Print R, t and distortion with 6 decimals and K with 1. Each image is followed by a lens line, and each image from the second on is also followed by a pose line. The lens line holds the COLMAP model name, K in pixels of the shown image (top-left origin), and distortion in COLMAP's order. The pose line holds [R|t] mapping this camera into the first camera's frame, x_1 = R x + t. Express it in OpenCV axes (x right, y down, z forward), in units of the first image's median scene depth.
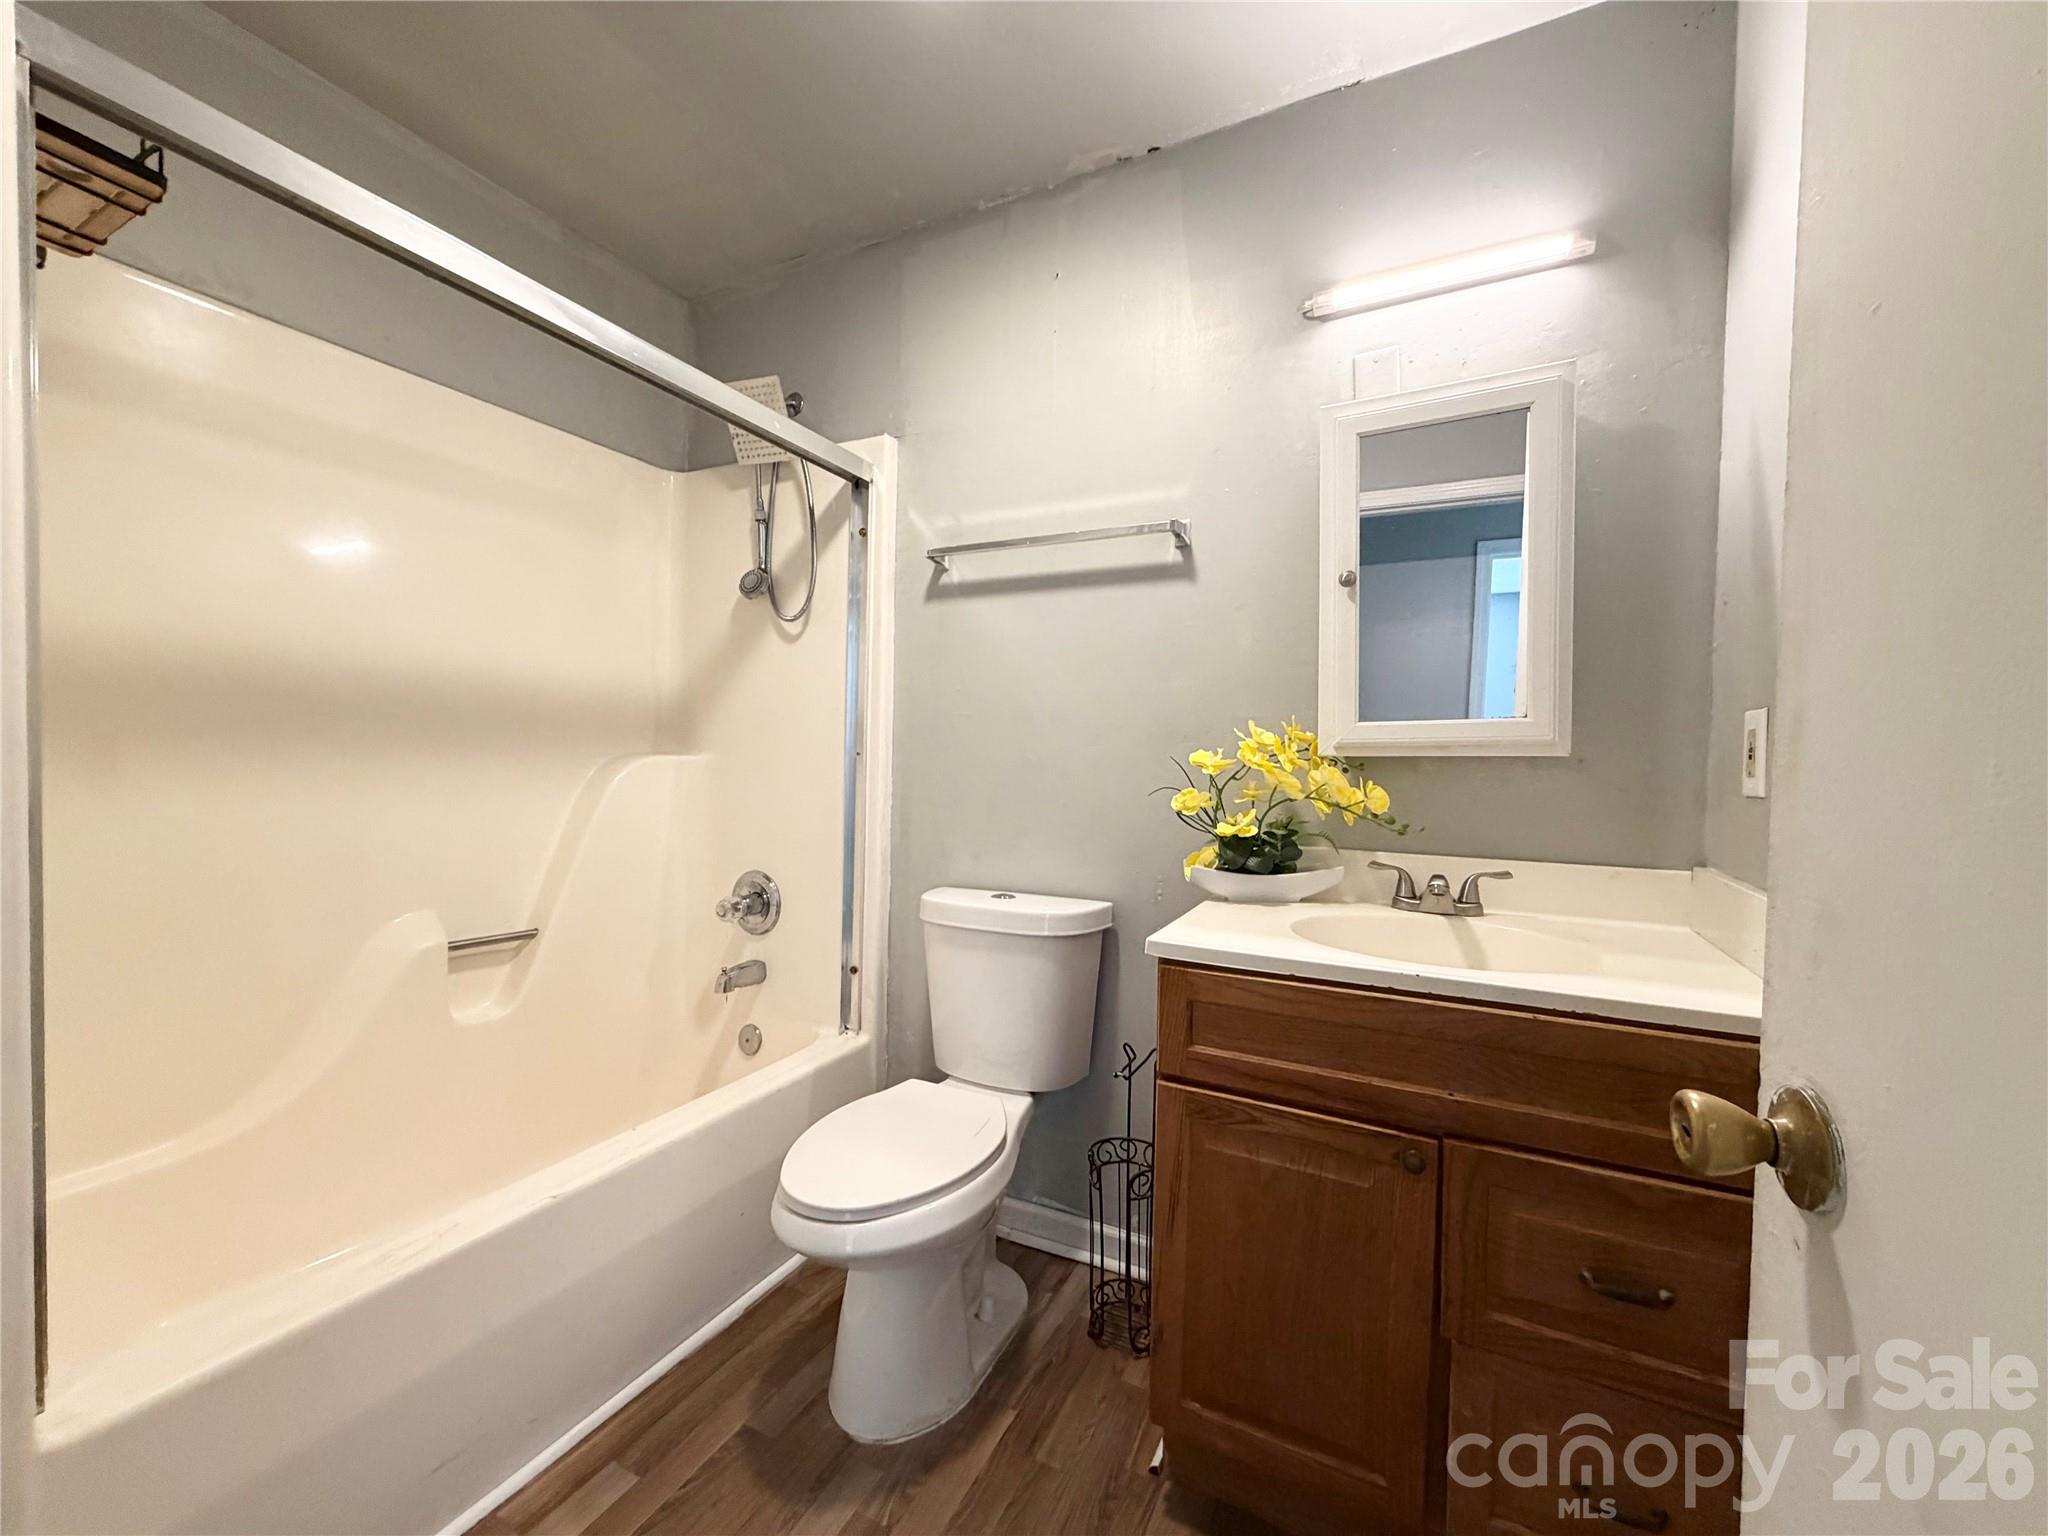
lens RADIAL K [[812.5, 0, 1021.7], [0, 812.5, 765.7], [0, 0, 1]] dist [0.001199, -0.000190]
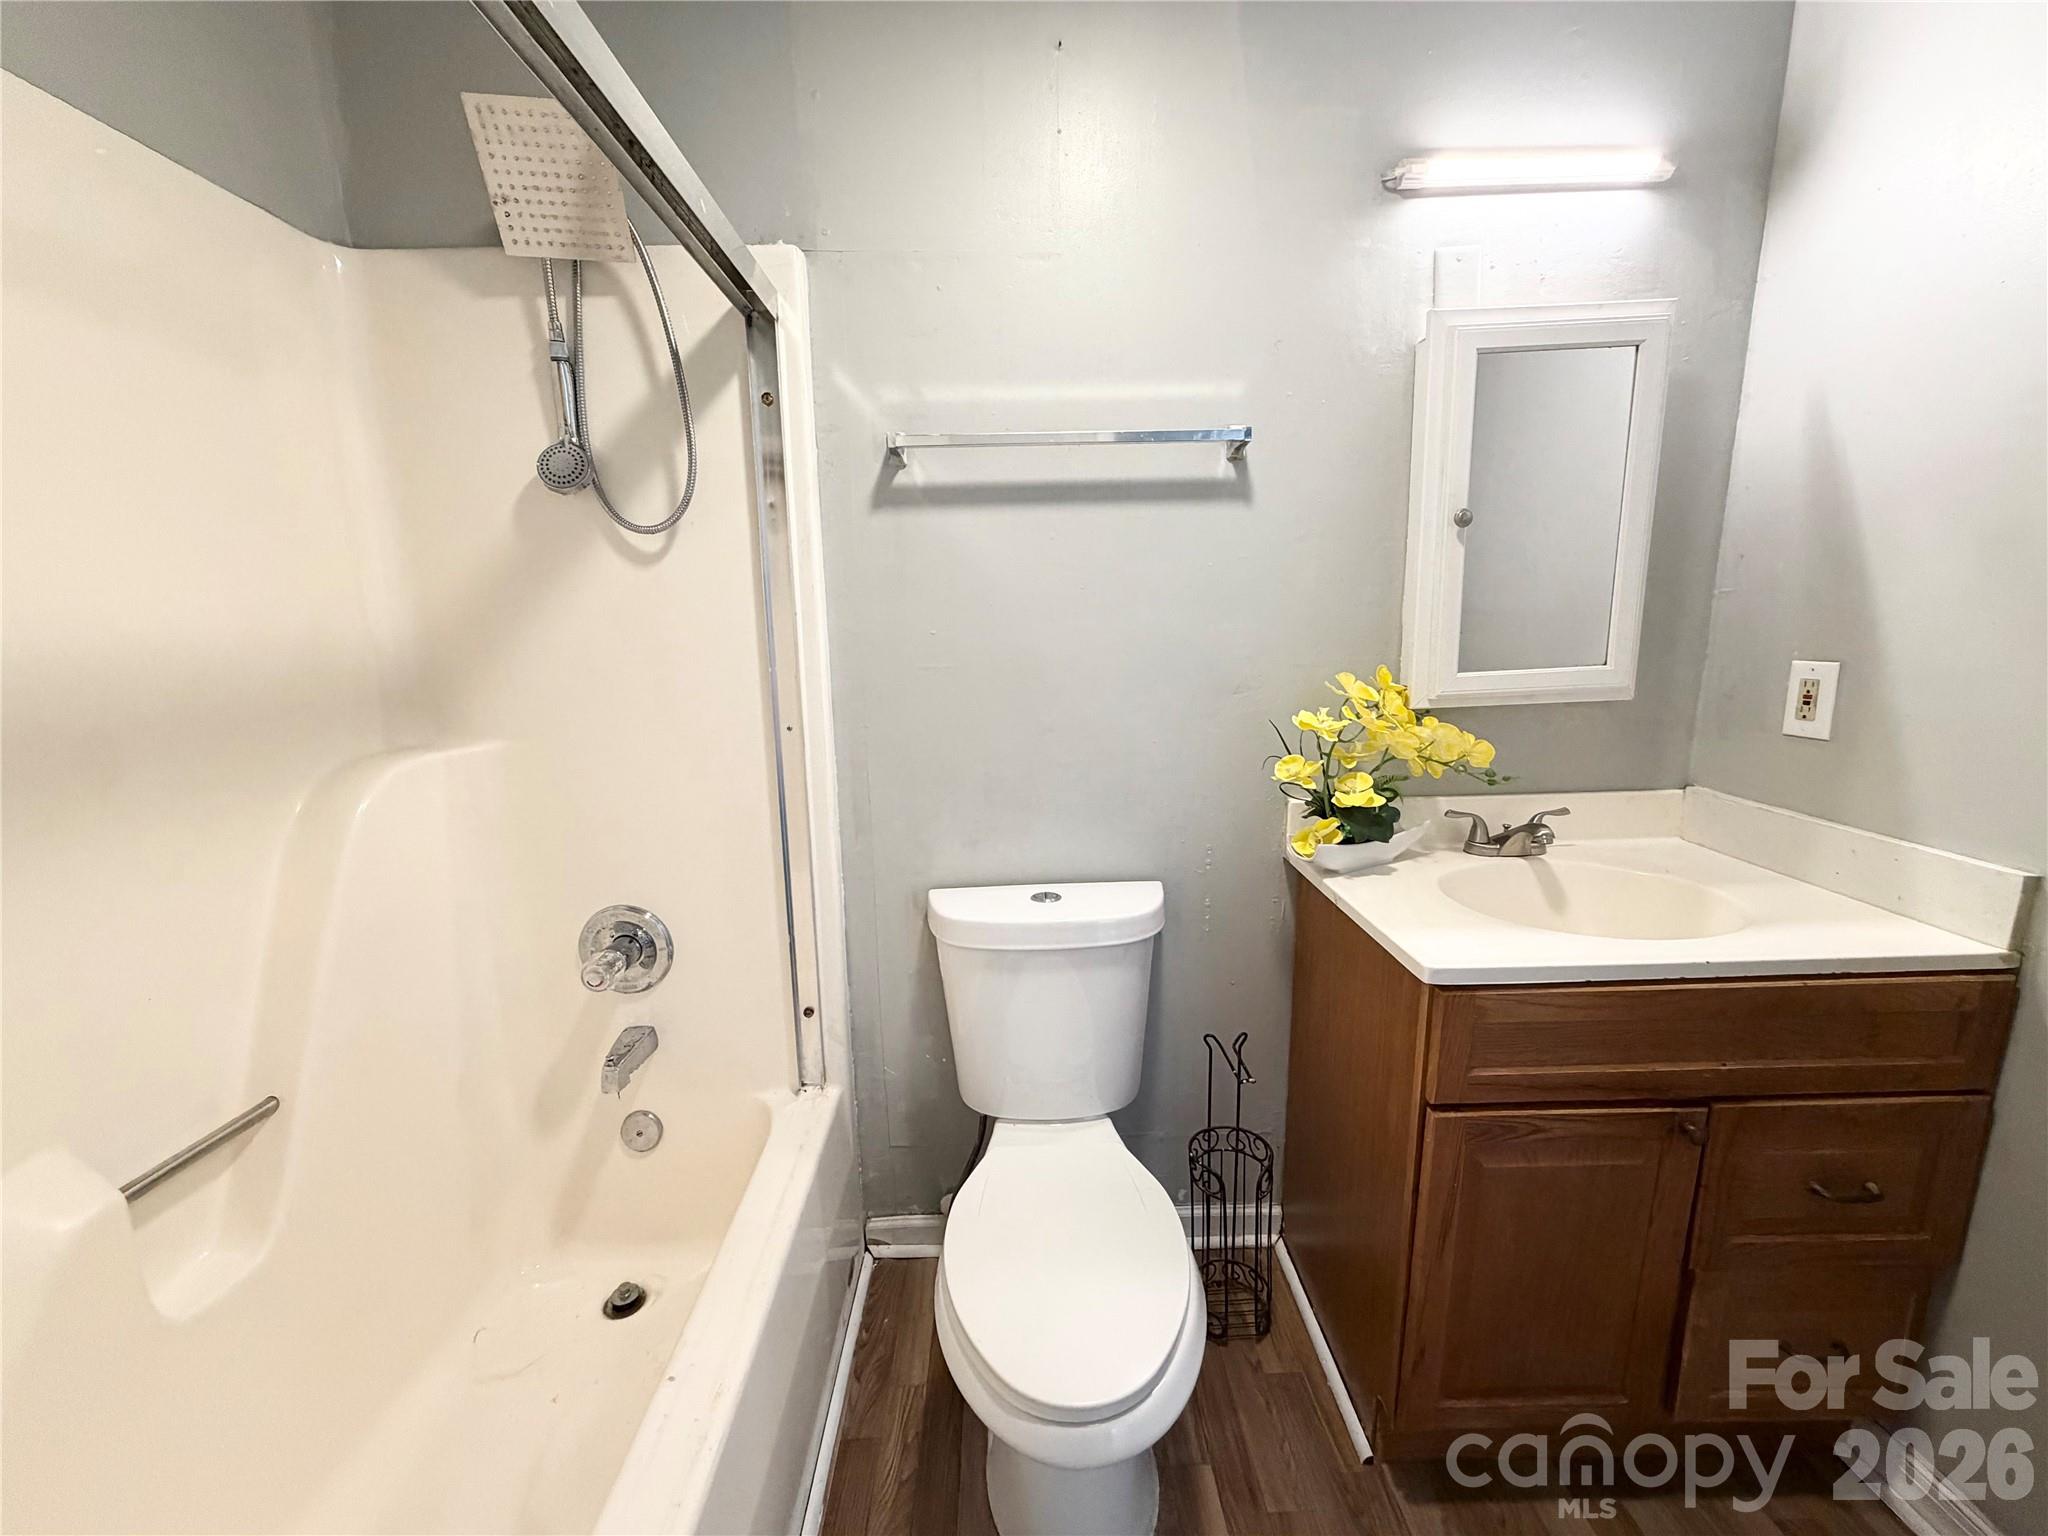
lens RADIAL K [[812.5, 0, 1022.3], [0, 812.5, 766.5], [0, 0, 1]] dist [0.001199, -0.000190]
pose [[0.884803, -0.120971, 0.449990, -0.402980], [0.045139, 0.983423, 0.175617, -0.114215], [-0.463775, -0.135074, 0.875596, 0.323789]]
